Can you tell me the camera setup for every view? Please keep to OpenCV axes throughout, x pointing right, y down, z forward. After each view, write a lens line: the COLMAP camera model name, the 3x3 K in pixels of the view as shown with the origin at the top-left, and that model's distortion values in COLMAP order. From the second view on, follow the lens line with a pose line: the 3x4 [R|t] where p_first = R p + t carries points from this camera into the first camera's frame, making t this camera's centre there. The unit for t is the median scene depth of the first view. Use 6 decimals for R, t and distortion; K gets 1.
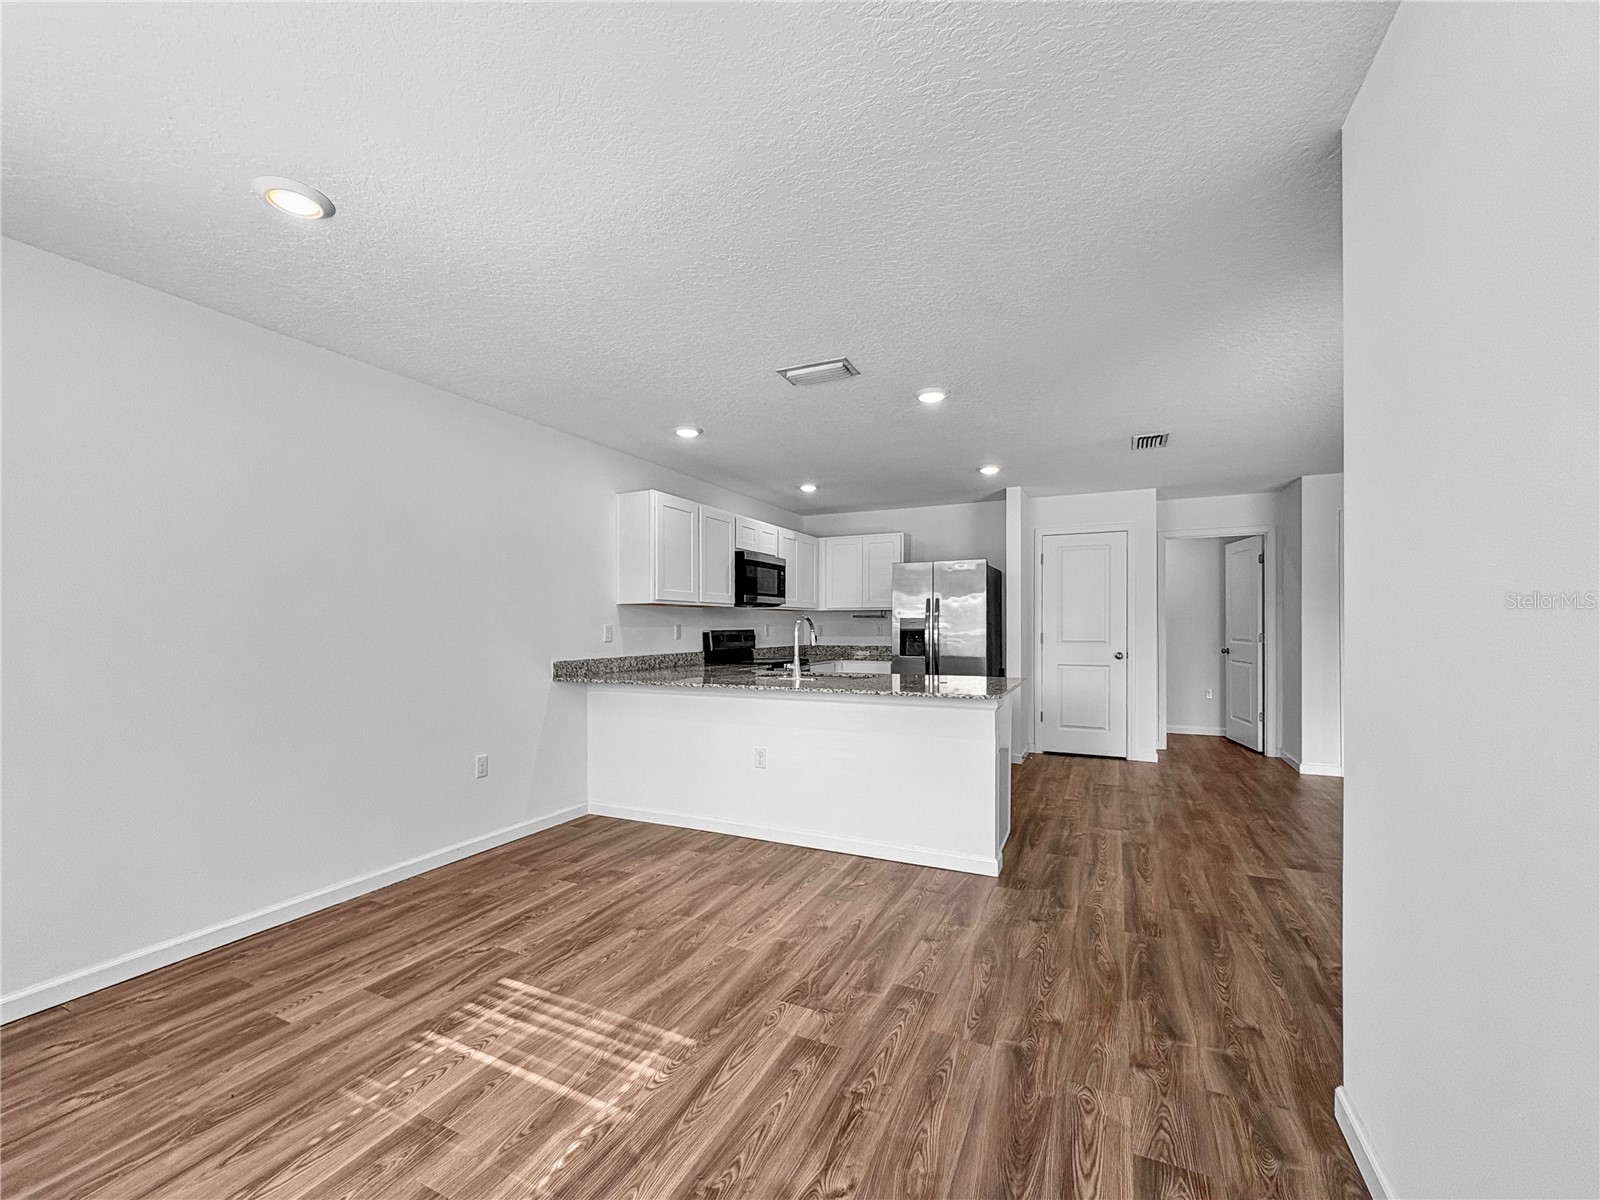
lens RADIAL K [[658.0, 0, 803.2], [0, 658.0, 632.4], [0, 0, 1]] dist [-0.000136, -0.000291]
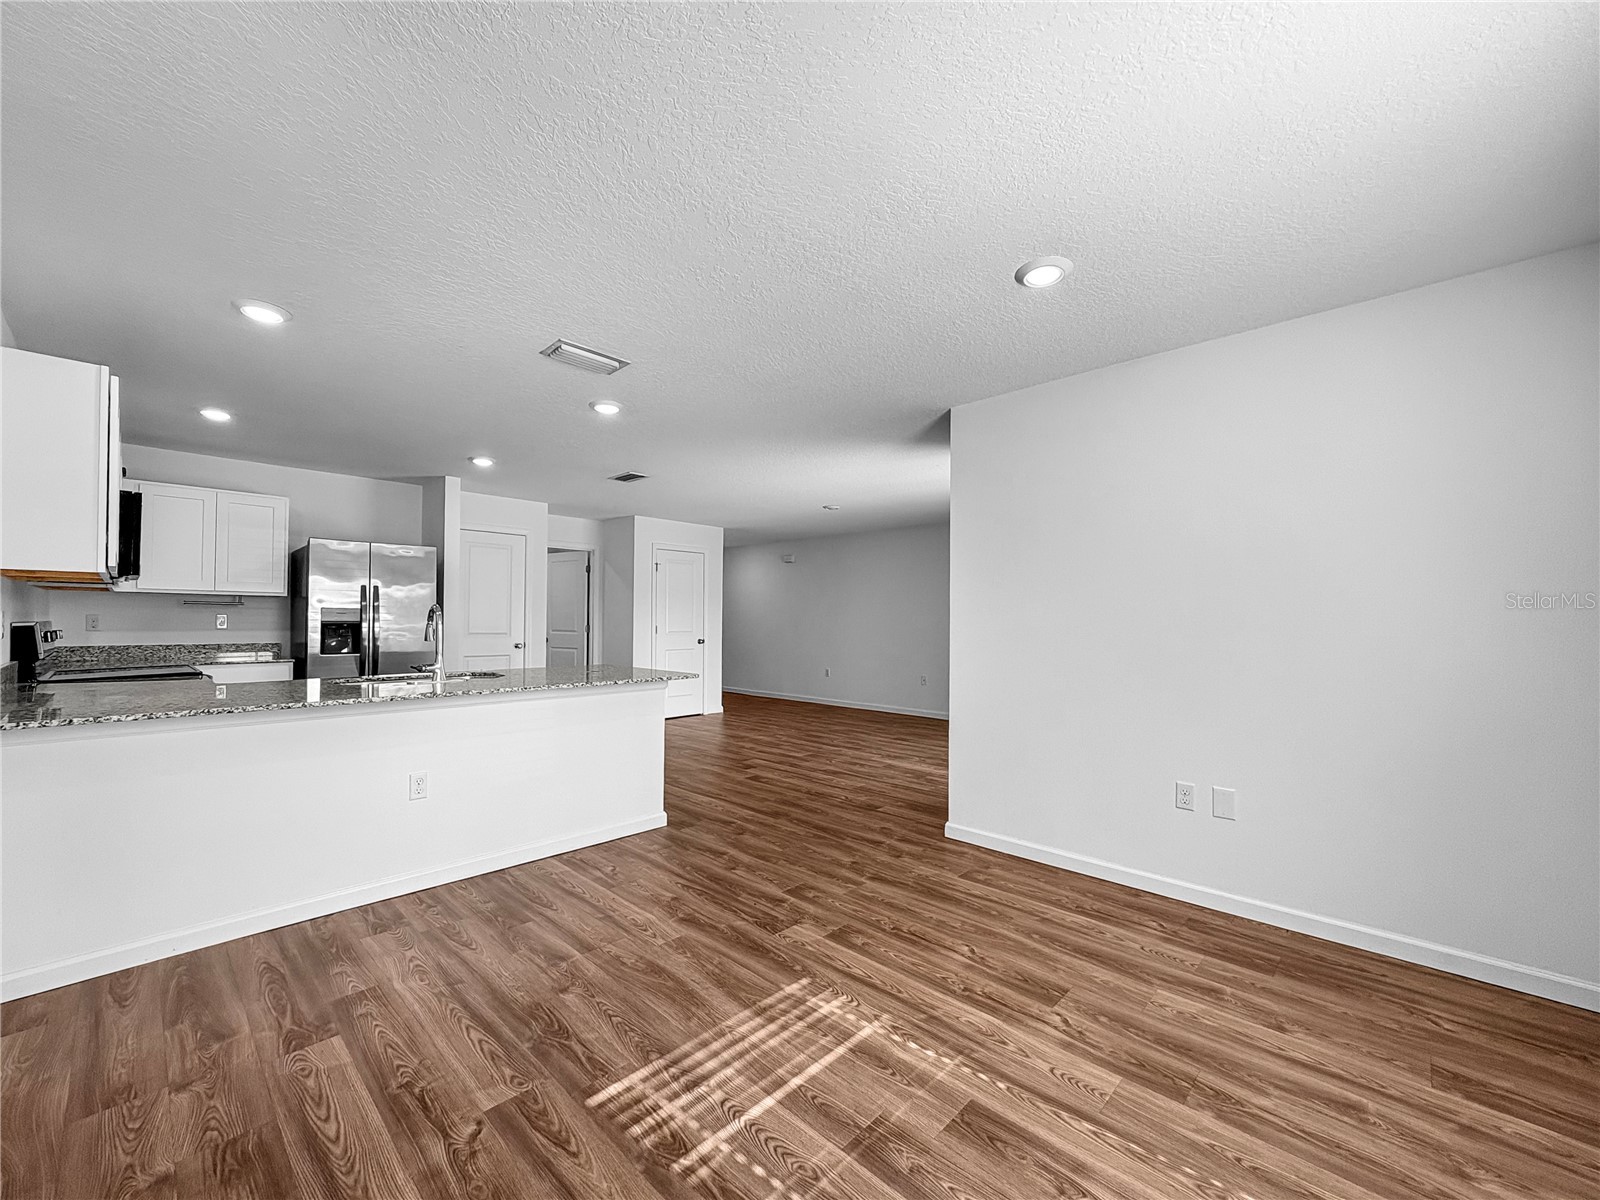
lens RADIAL K [[648.4, 0, 771.5], [0, 648.4, 621.0], [0, 0, 1]] dist [0.001074, -0.000139]
pose [[0.338798, 0.004497, 0.940848, -0.911630], [0.002118, 0.999982, -0.005542, -0.000124], [-0.940857, 0.003870, 0.338783, 0.483617]]
